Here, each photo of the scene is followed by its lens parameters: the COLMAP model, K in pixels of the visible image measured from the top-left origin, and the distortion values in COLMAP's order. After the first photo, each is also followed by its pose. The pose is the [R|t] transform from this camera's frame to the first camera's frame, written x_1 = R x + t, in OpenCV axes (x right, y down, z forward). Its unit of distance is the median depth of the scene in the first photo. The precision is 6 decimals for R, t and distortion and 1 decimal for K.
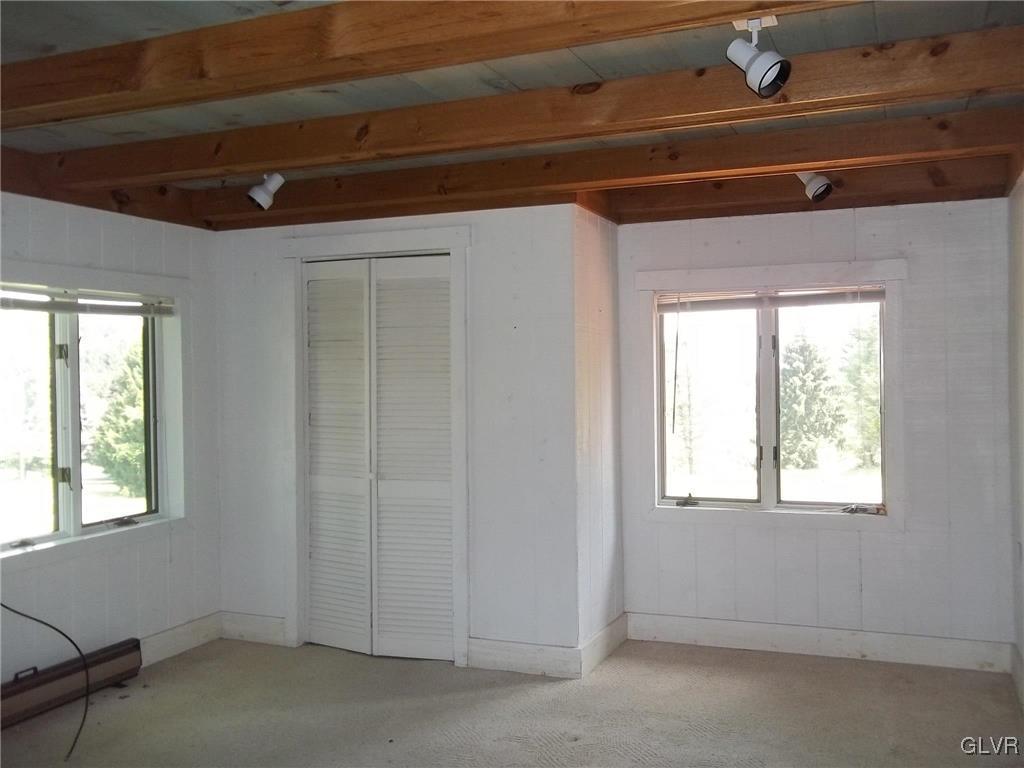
lens RADIAL K [[993.0, 0, 512.0], [0, 993.0, 384.0], [0, 0, 1]] dist [0.002579, 0.005838]
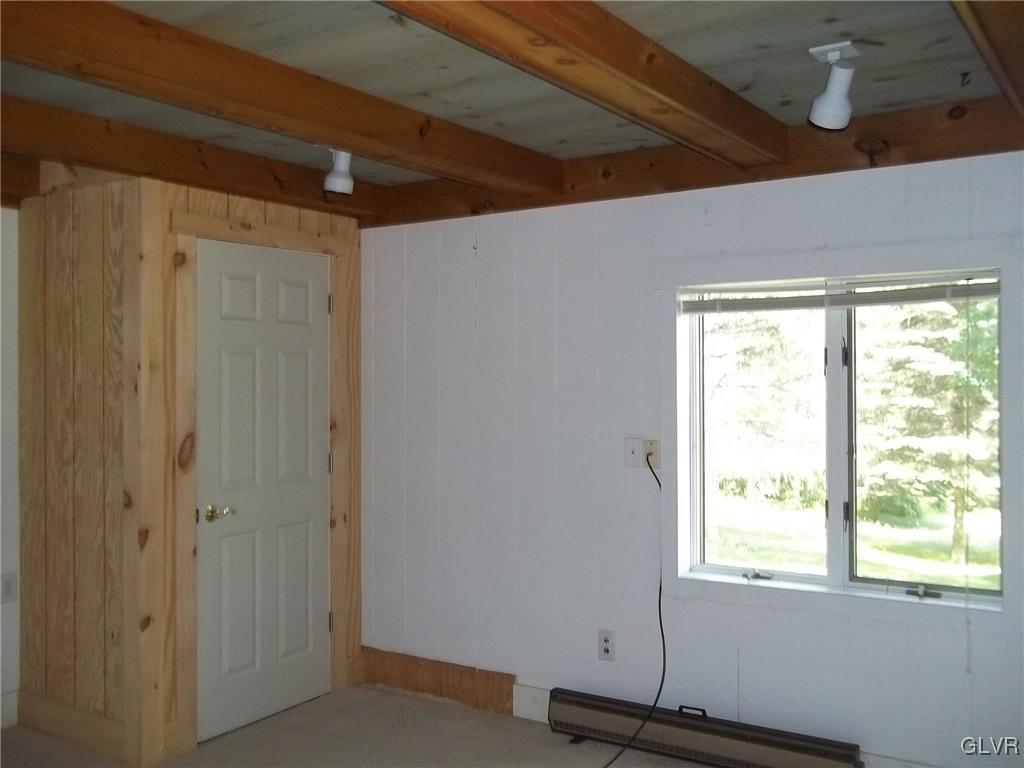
lens RADIAL K [[976.6, 0, 513.3], [0, 976.6, 367.2], [0, 0, 1]] dist [0.001262, 0.001715]
pose [[-0.189717, 0.001283, -0.981838, 0.417606], [-0.008009, 0.999964, 0.002855, -0.025976], [0.981806, 0.008406, -0.189700, 0.990358]]
